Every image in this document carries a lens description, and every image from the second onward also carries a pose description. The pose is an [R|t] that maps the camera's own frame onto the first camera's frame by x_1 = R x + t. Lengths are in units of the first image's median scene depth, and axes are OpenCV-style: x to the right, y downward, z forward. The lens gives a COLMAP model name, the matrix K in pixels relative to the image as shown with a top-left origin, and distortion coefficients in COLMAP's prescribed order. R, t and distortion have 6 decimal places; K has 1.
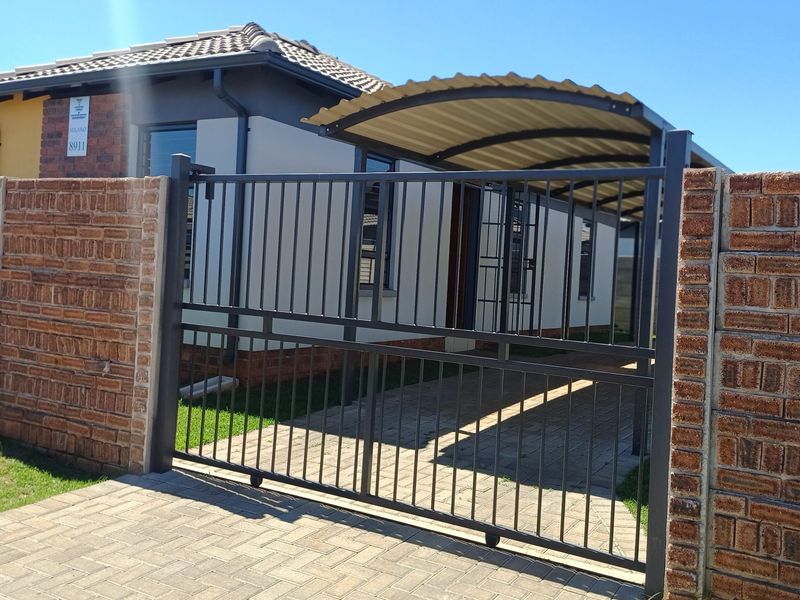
lens RADIAL K [[784.1, 0, 419.1], [0, 784.1, 297.7], [0, 0, 1]] dist [0.119905, -0.139387]
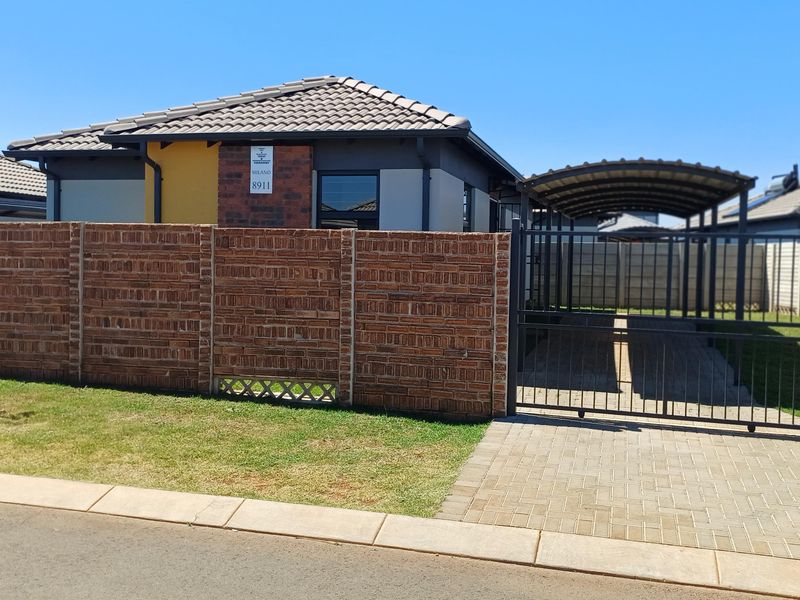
lens RADIAL K [[784.1, 0, 419.1], [0, 784.1, 297.7], [0, 0, 1]] dist [0.119905, -0.139387]
pose [[0.957148, -0.049707, 0.285301, -0.840571], [0.039067, 0.998317, 0.042870, -0.084840], [-0.286952, -0.029888, 0.957479, -0.414426]]
